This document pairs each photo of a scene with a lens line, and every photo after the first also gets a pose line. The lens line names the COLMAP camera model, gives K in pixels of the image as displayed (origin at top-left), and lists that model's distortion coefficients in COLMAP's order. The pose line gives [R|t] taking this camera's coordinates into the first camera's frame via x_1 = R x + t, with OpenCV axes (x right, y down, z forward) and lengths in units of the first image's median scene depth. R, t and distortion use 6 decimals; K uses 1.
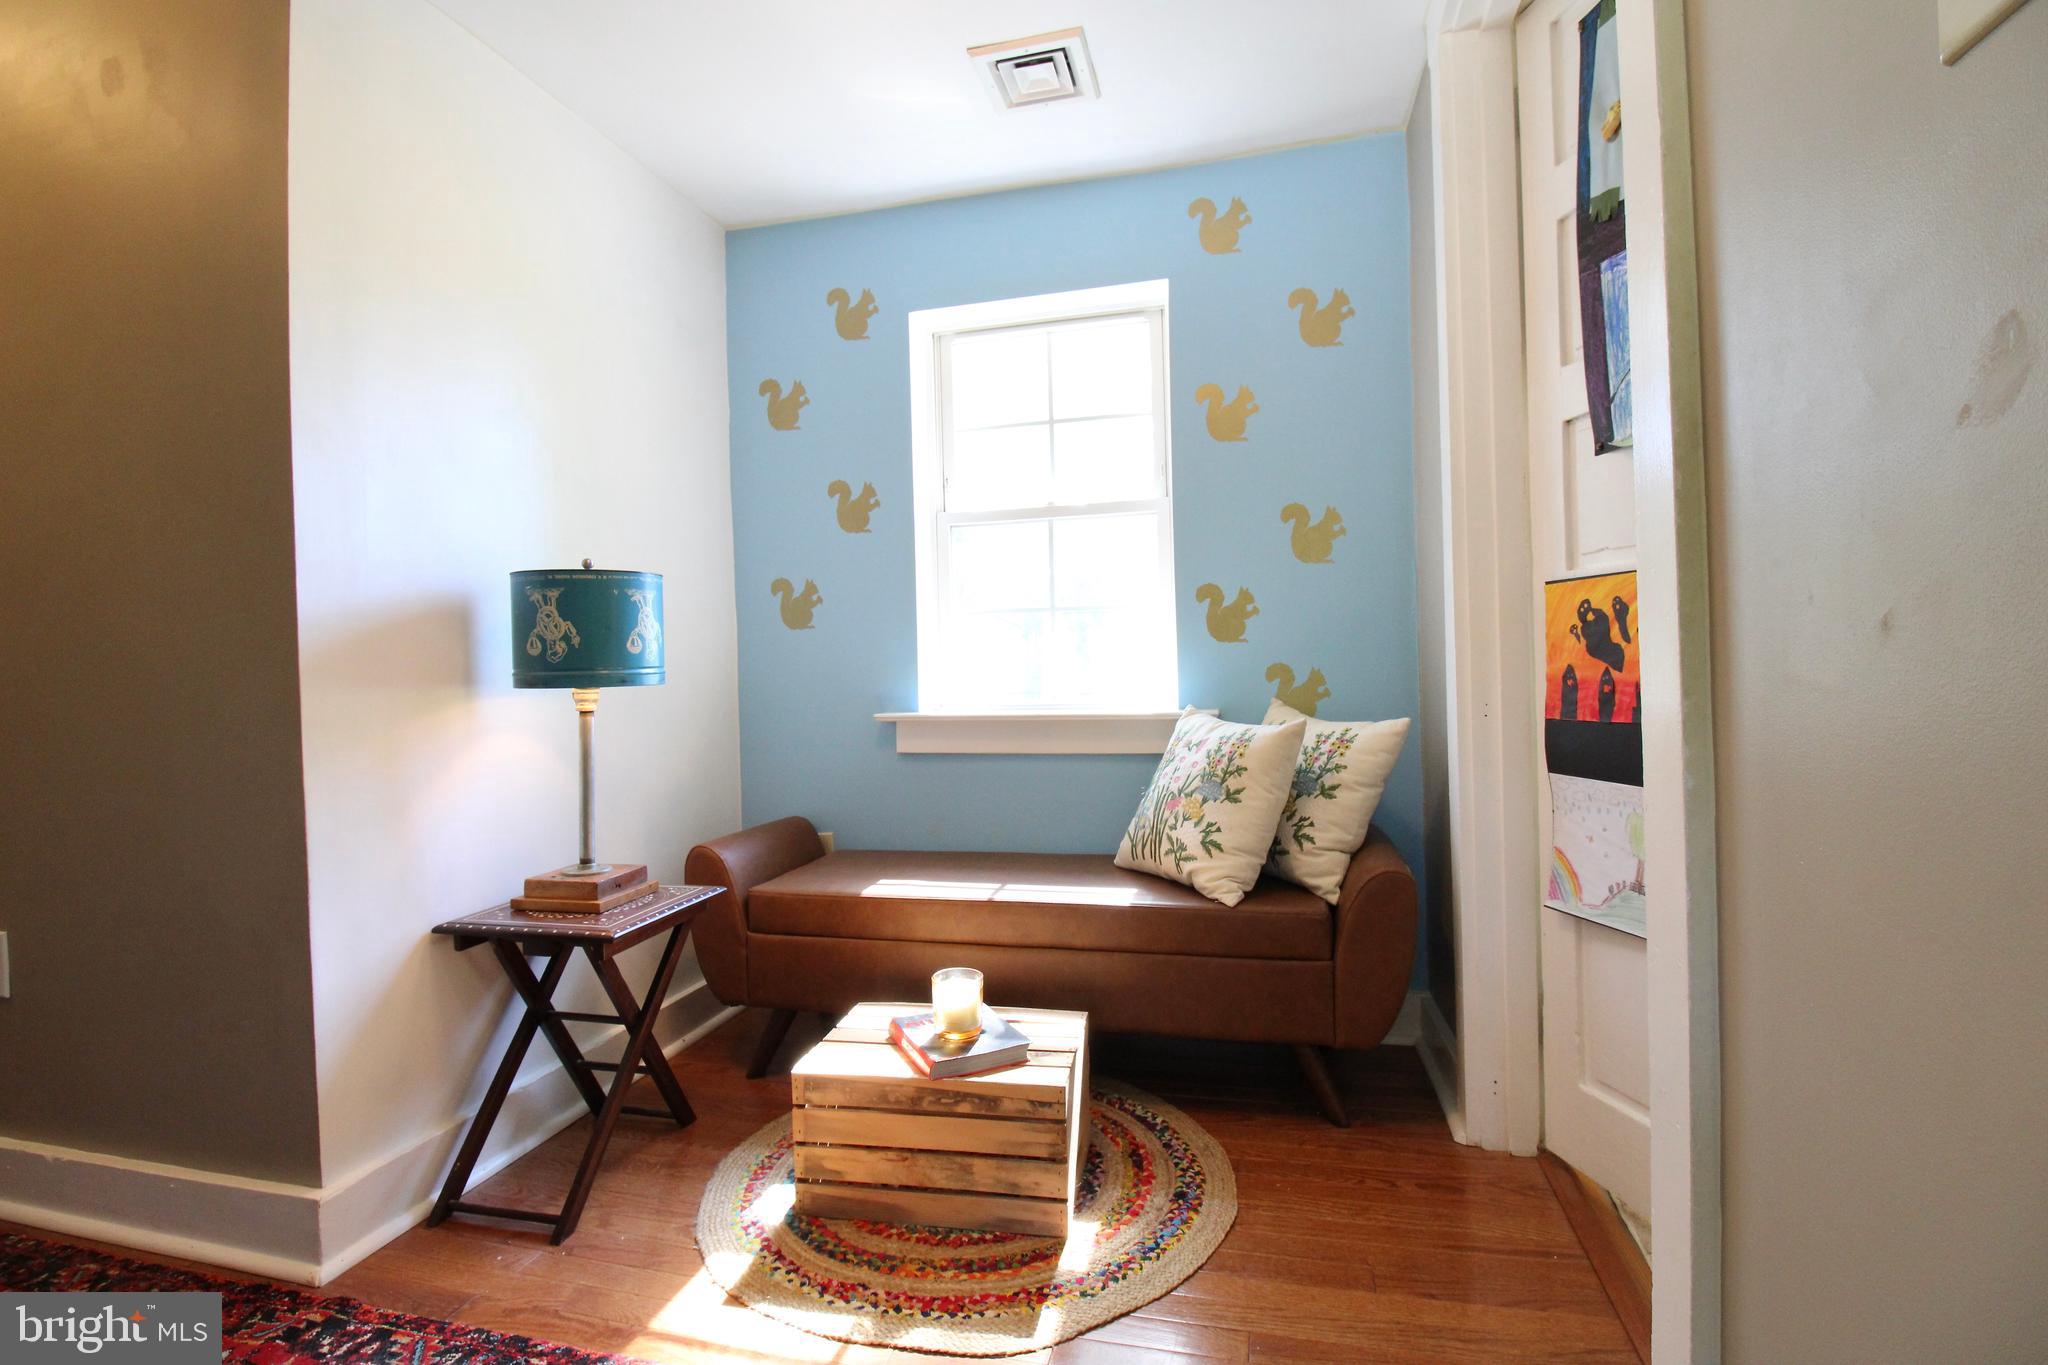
lens RADIAL K [[945.0, 0, 1037.5], [0, 945.0, 680.0], [0, 0, 1]] dist [-0.020084, -0.005205]
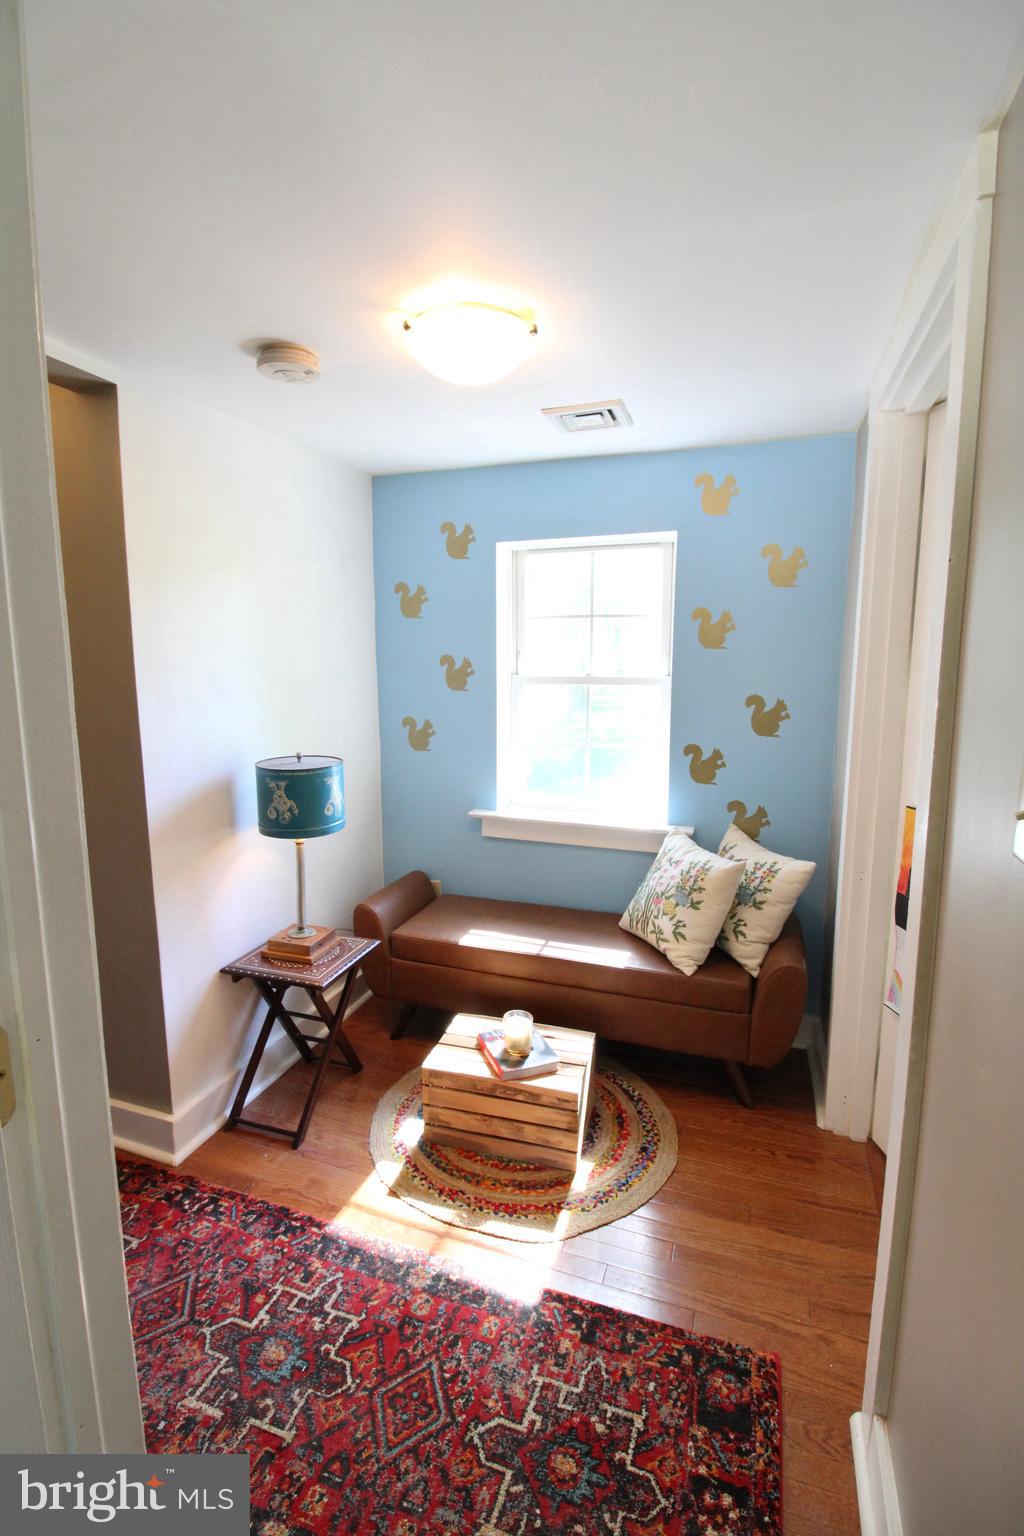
lens RADIAL K [[708.7, 0, 505.8], [0, 708.7, 760.7], [0, 0, 1]] dist [-0.020084, -0.005205]
pose [[0.994176, 0.039689, -0.100197, 0.001858], [-0.024843, 0.989078, 0.145281, -0.291974], [0.104869, -0.141946, 0.984304, -0.167064]]
